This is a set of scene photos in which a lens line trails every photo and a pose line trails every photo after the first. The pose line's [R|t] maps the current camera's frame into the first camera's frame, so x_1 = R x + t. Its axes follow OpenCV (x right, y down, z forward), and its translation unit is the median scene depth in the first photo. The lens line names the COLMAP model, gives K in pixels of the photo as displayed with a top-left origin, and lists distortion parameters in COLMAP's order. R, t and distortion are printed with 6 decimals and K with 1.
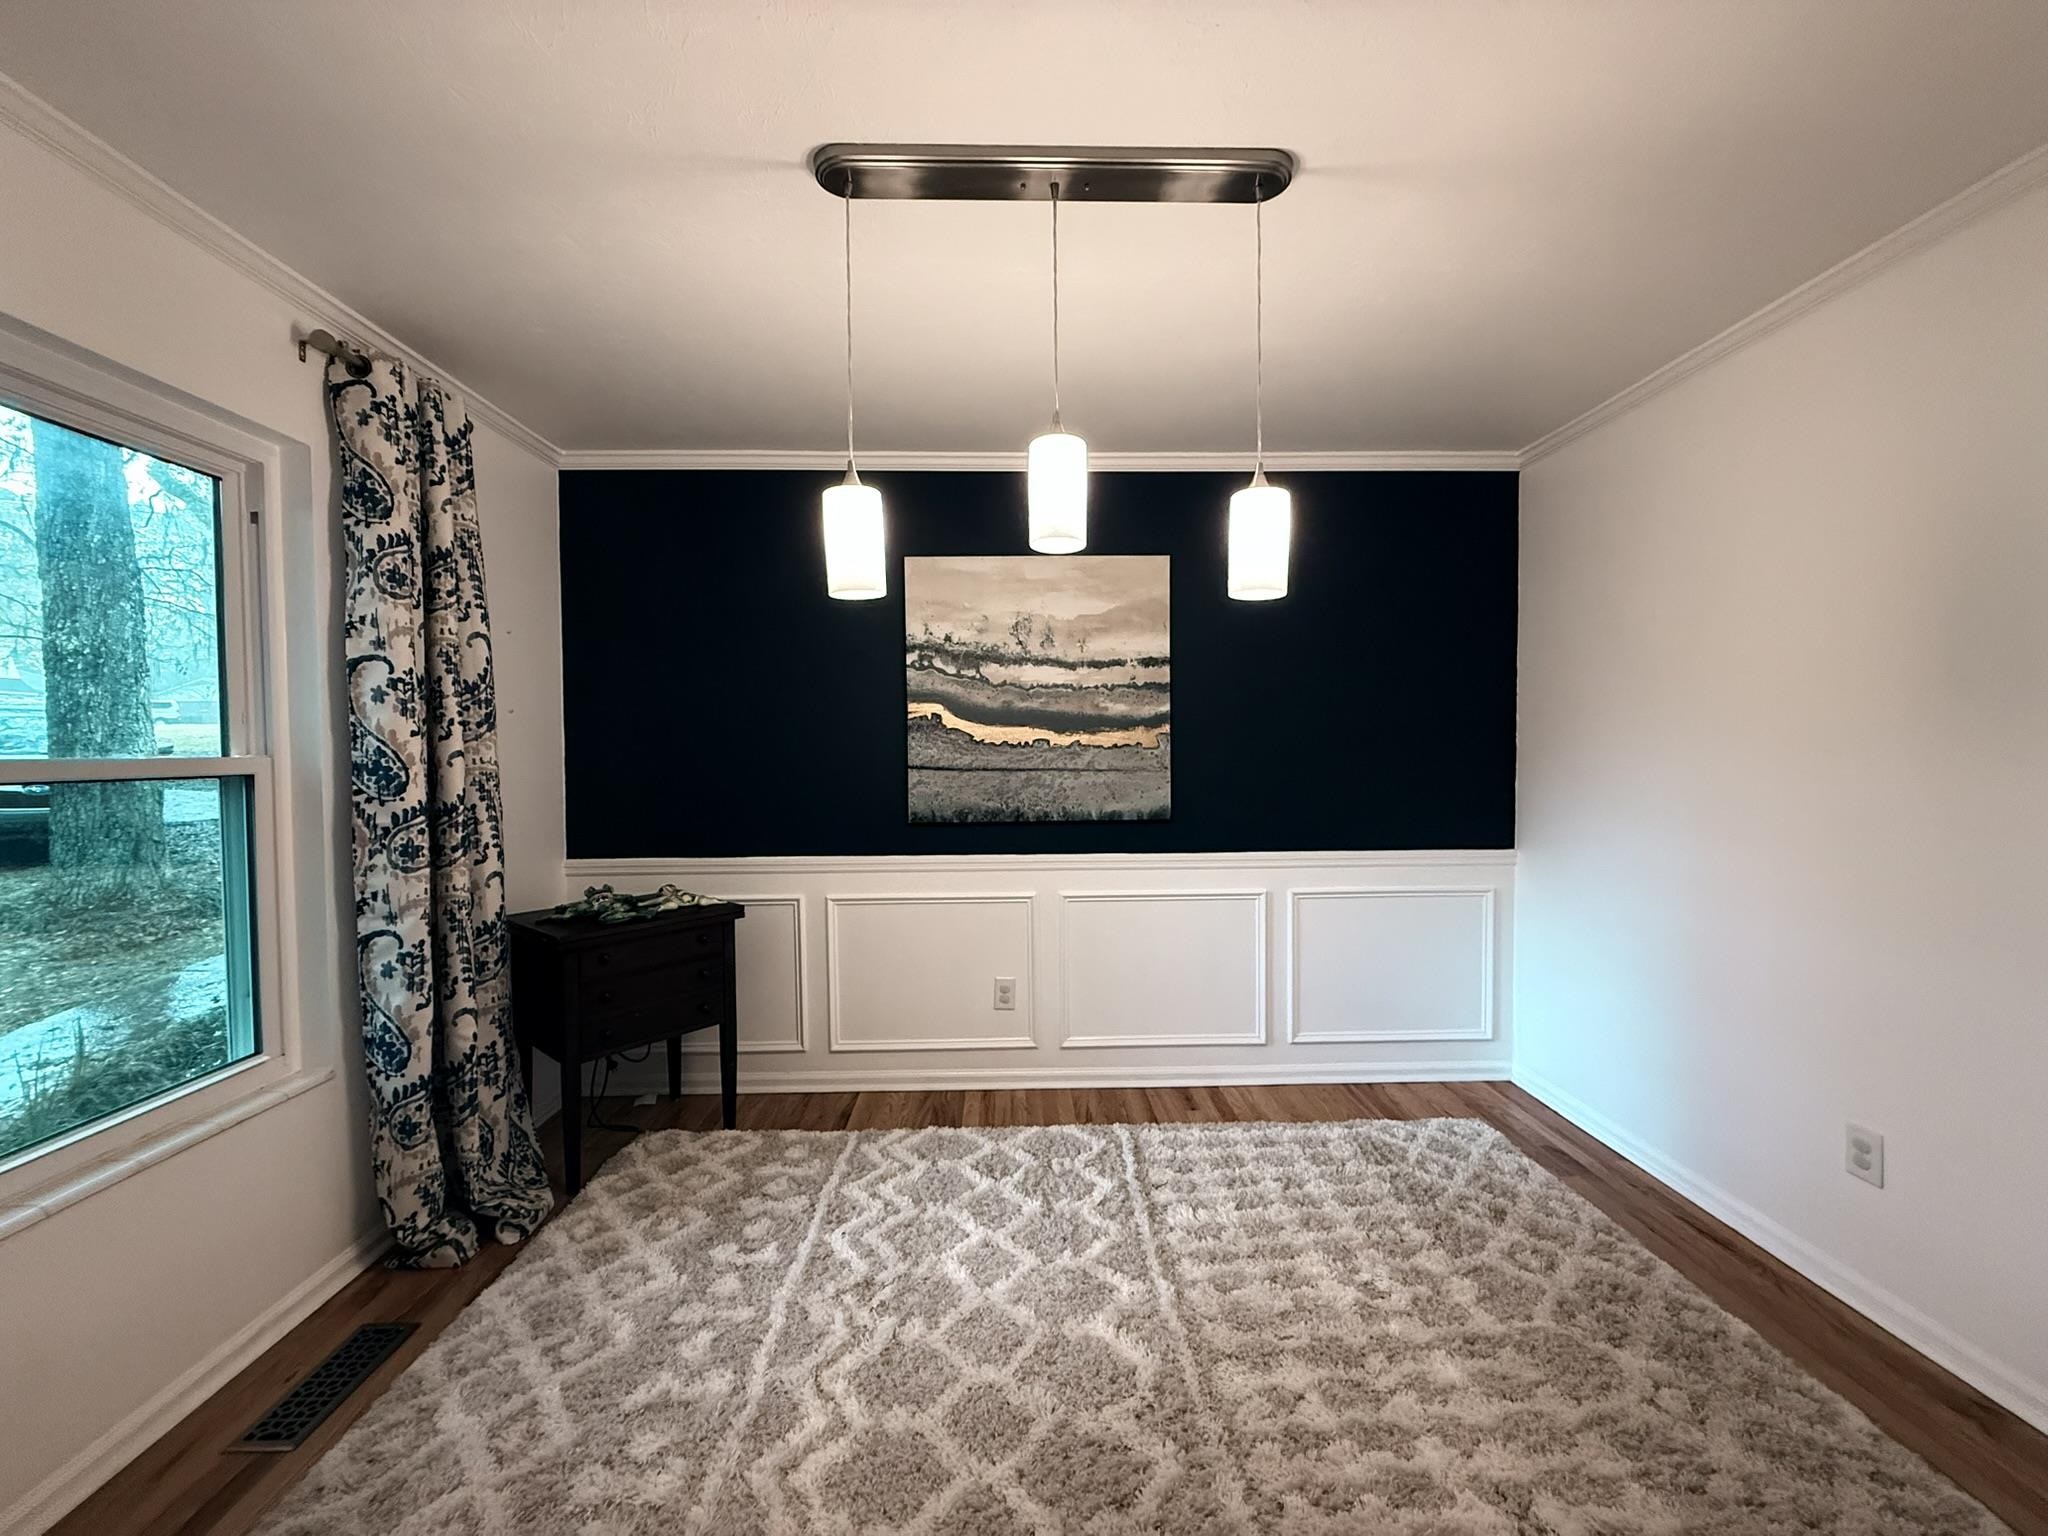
lens RADIAL K [[813.5, 0, 1018.2], [0, 813.5, 769.3], [0, 0, 1]] dist [-0.000255, 0.000107]
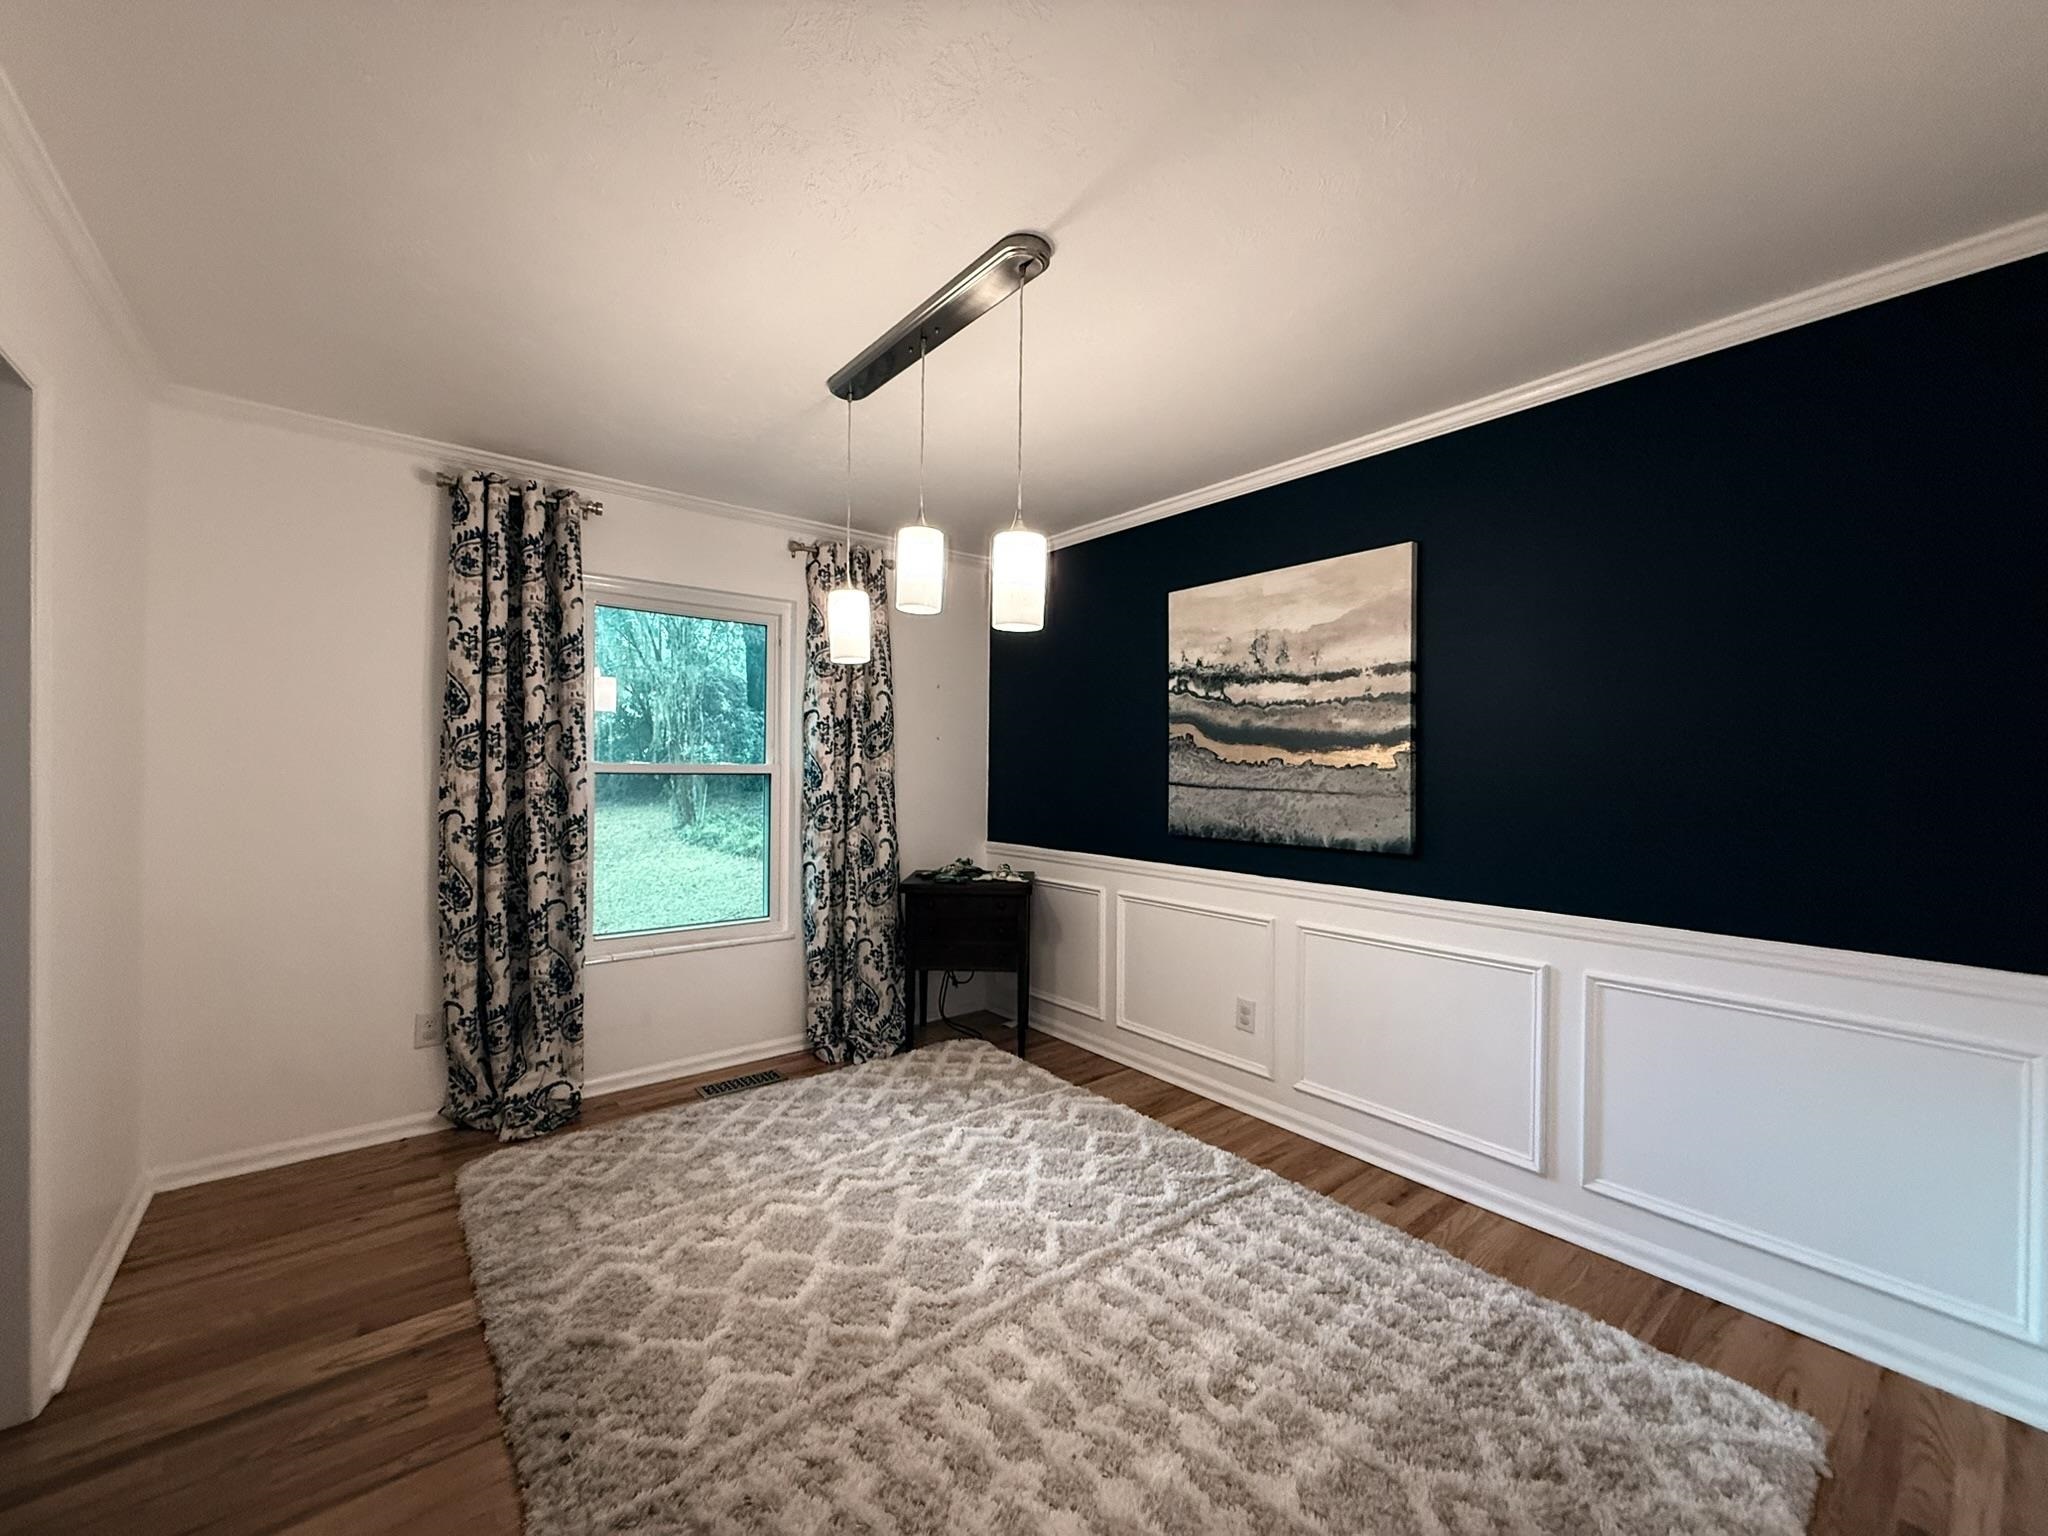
lens RADIAL K [[813.5, 0, 1018.2], [0, 813.5, 769.3], [0, 0, 1]] dist [-0.000255, 0.000107]
pose [[0.609795, 0.015158, -0.792414, 0.612059], [-0.034854, 0.999363, -0.007705, -0.005965], [0.791792, 0.032317, 0.609935, 0.170657]]
